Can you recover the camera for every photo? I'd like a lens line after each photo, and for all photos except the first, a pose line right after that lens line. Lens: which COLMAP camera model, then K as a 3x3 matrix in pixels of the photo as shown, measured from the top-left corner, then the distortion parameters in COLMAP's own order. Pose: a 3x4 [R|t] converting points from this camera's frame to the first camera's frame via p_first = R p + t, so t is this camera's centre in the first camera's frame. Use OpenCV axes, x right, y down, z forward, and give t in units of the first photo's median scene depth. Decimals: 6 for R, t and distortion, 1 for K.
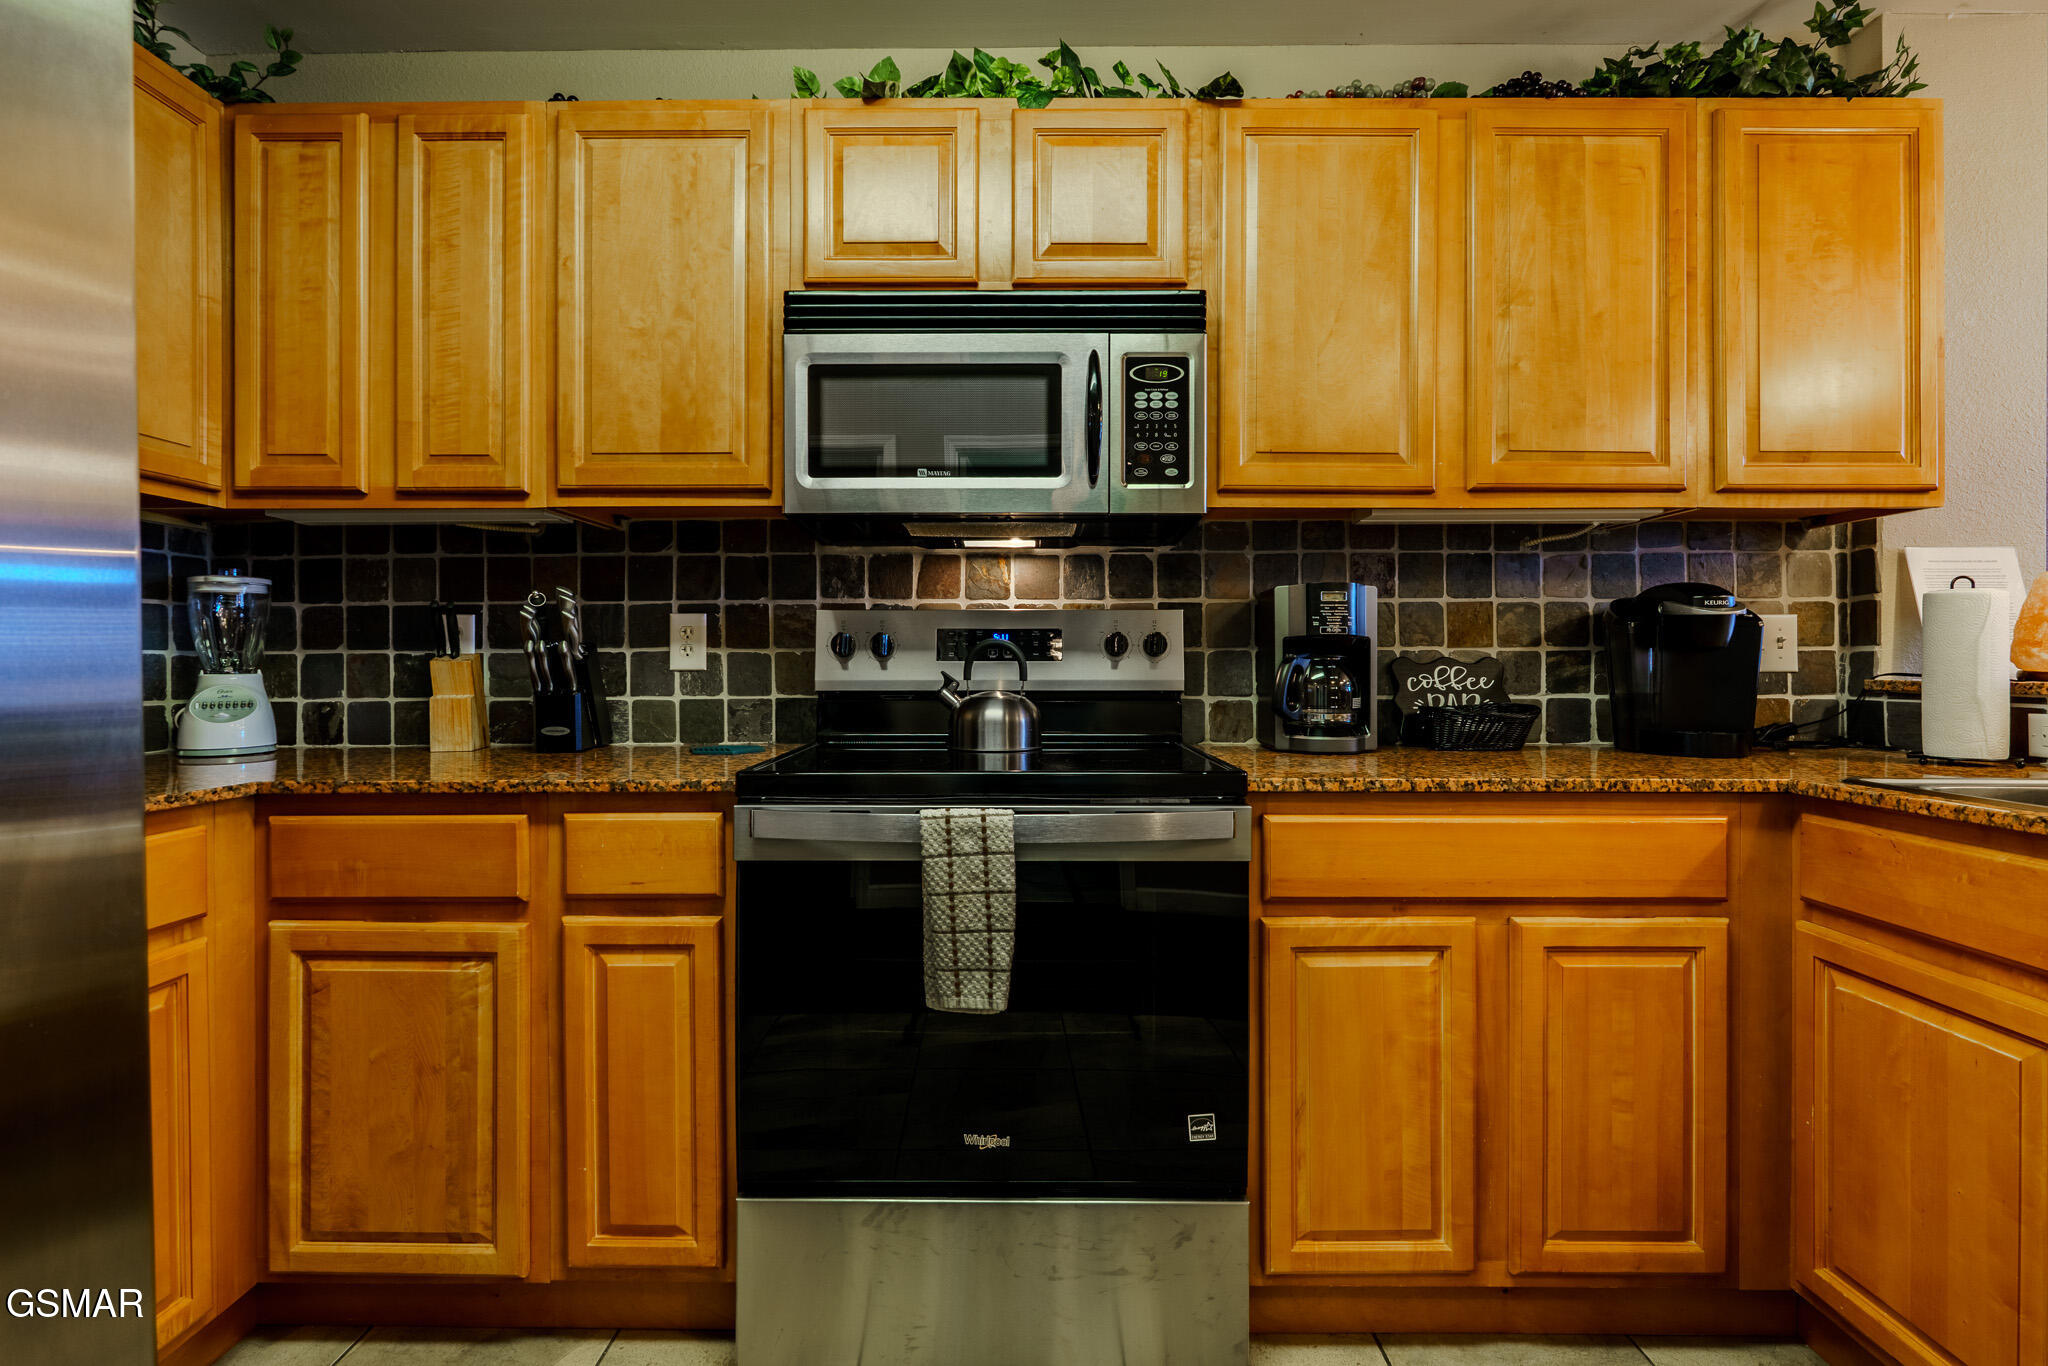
lens RADIAL K [[934.2, 0, 1014.3], [0, 934.2, 660.2], [0, 0, 1]] dist [-0.006590, 0.000877]
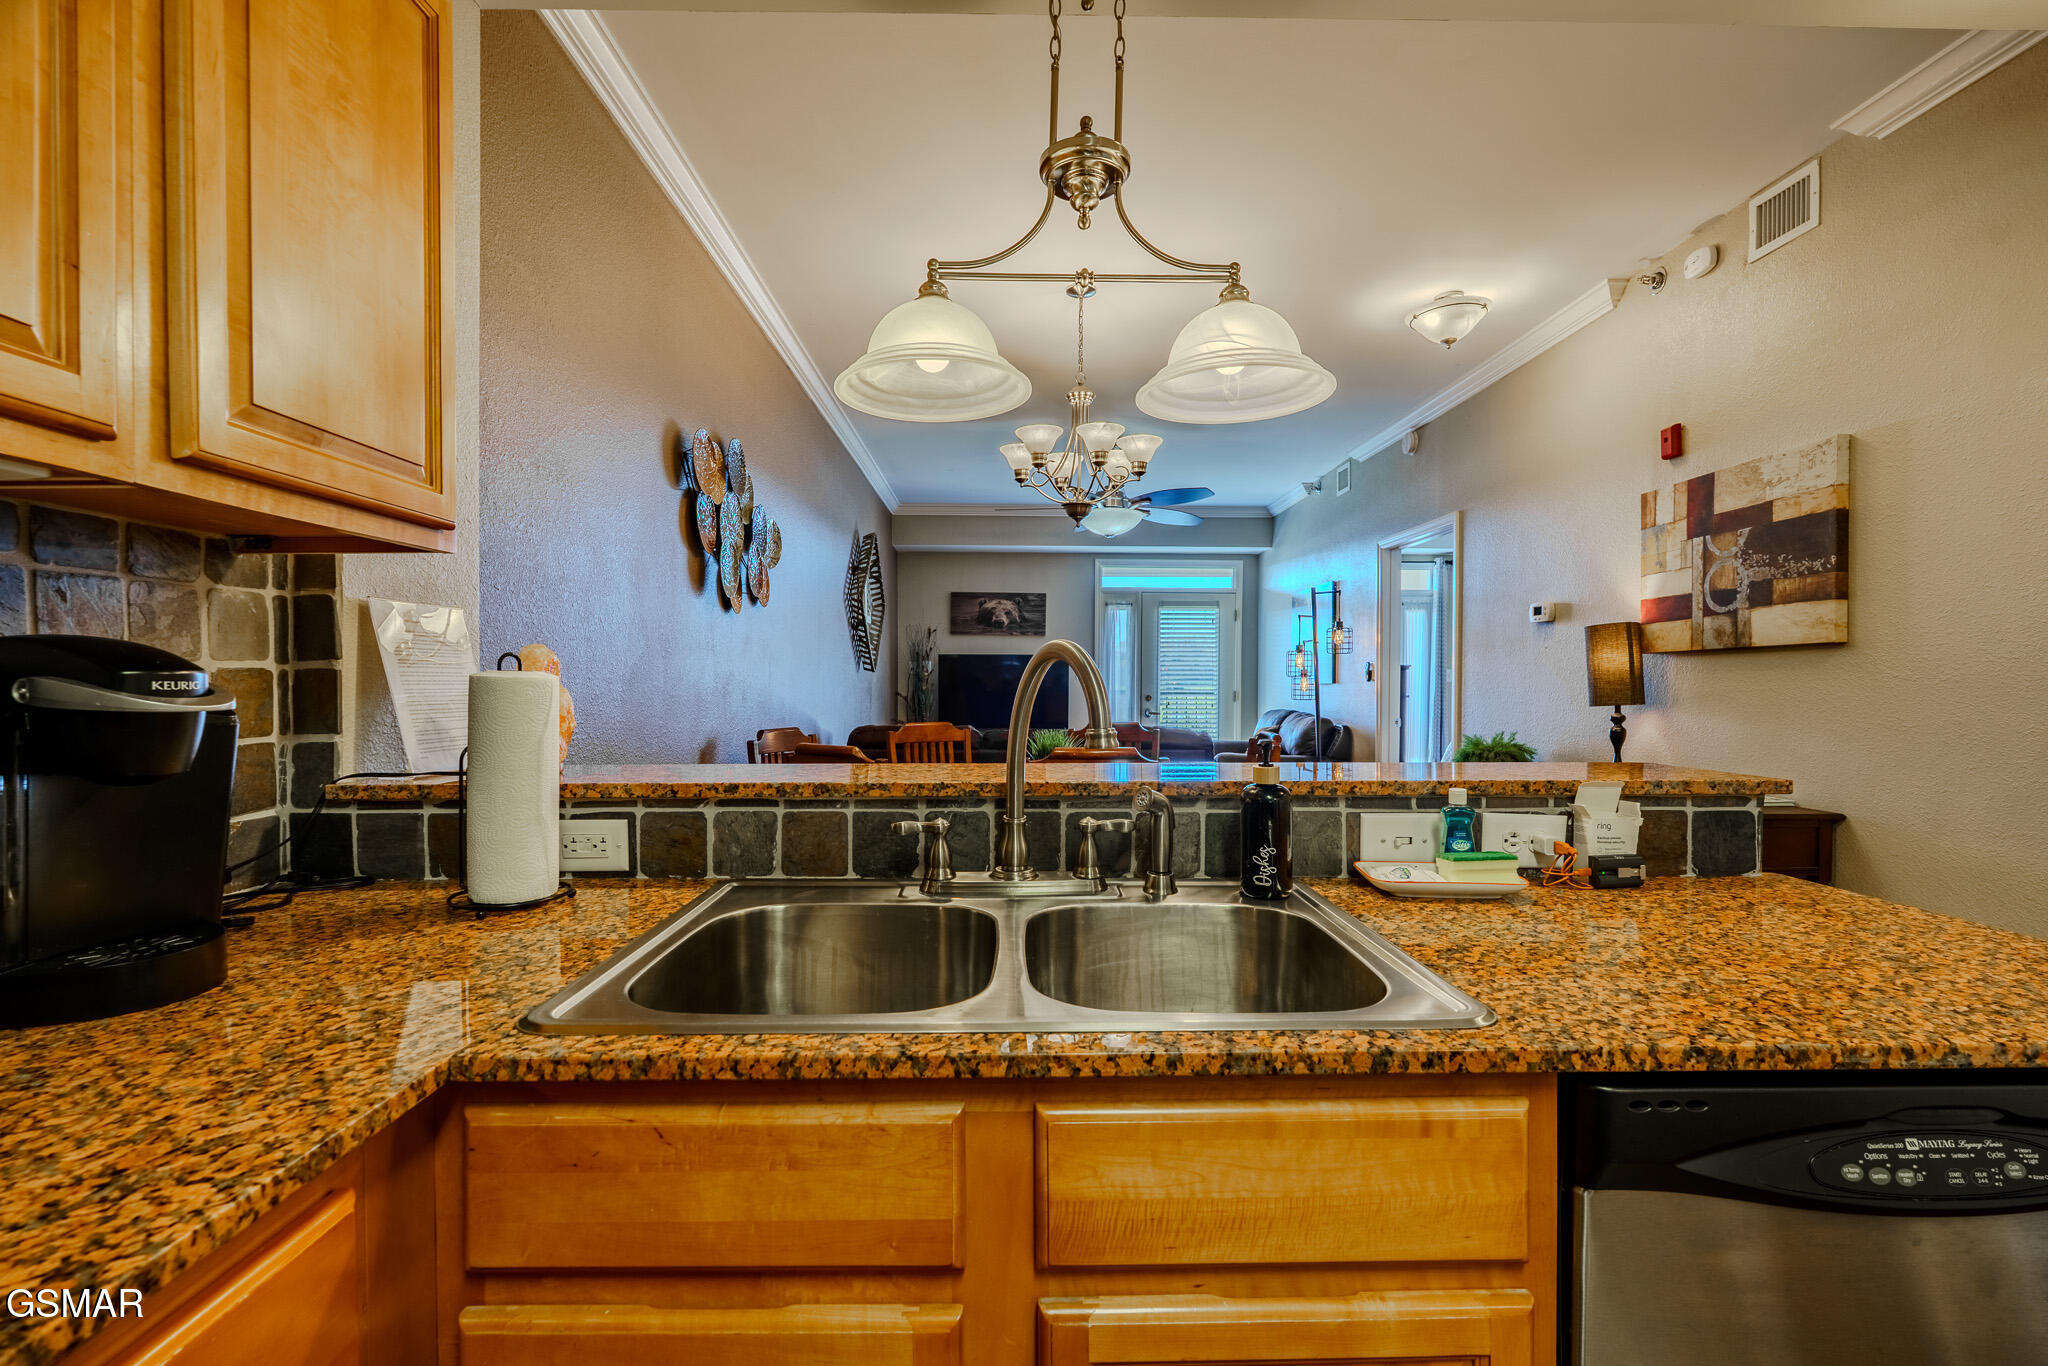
lens RADIAL K [[891.7, 0, 1028.0], [0, 891.7, 690.2], [0, 0, 1]] dist [-0.000874, 0.000005]
pose [[-0.033310, -0.013658, 0.999352, 0.259888], [-0.002952, 0.999904, 0.013567, -0.065198], [-0.999441, -0.002498, -0.033347, 0.546806]]
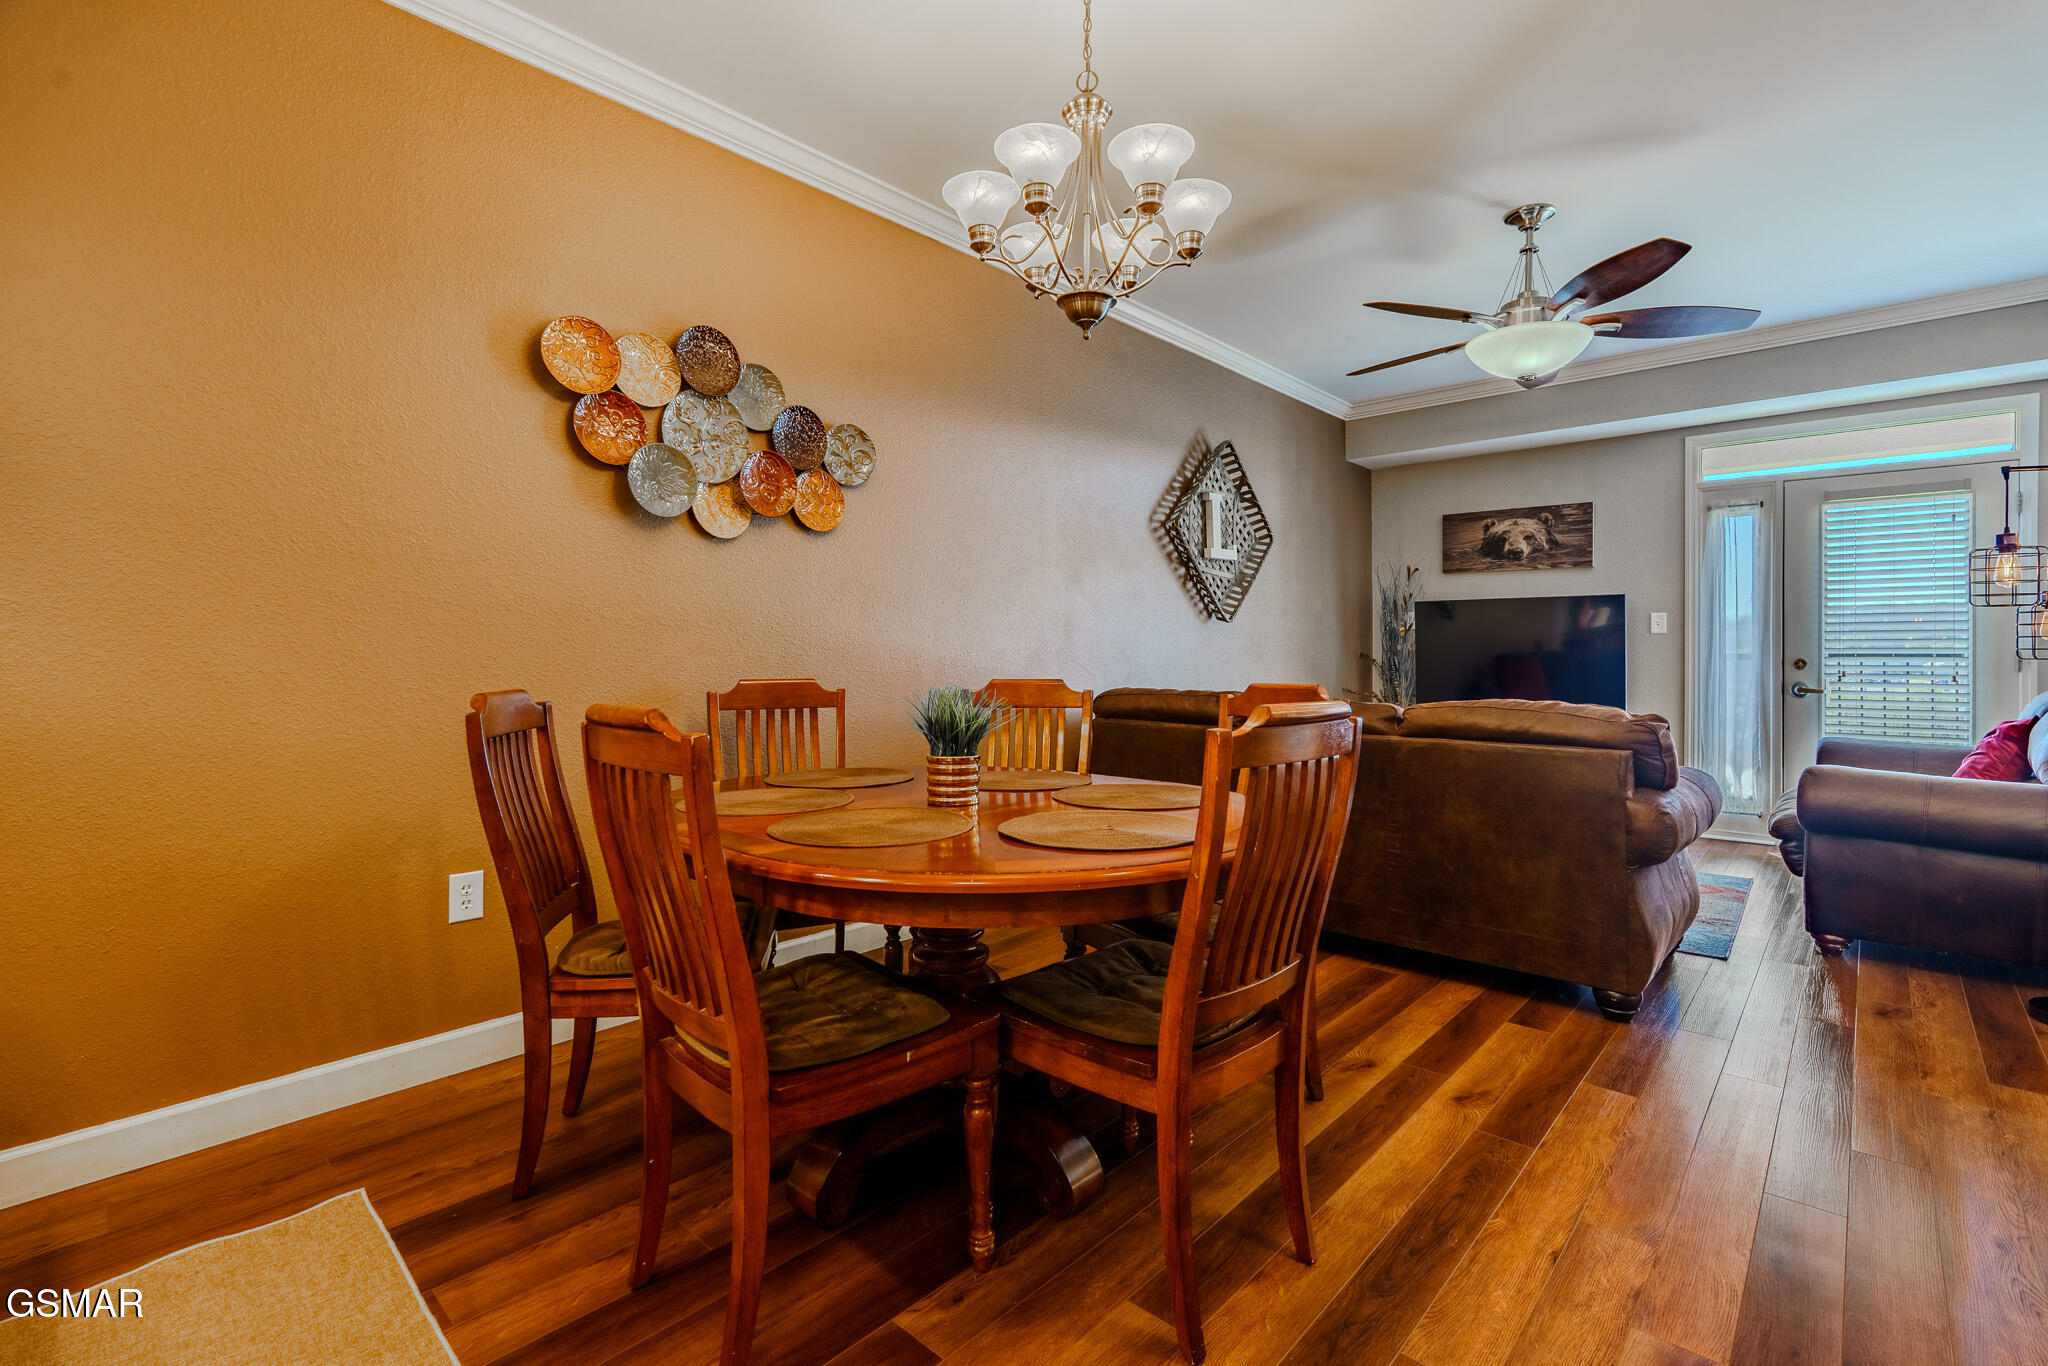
lens RADIAL K [[943.1, 0, 1030.9], [0, 943.1, 645.4], [0, 0, 1]] dist [-0.004162, 0.000171]
pose [[0.654729, 0.003778, 0.755854, 1.328770], [0.002486, 0.999971, -0.007152, 0.000652], [-0.755860, 0.006561, 0.654701, -0.403709]]
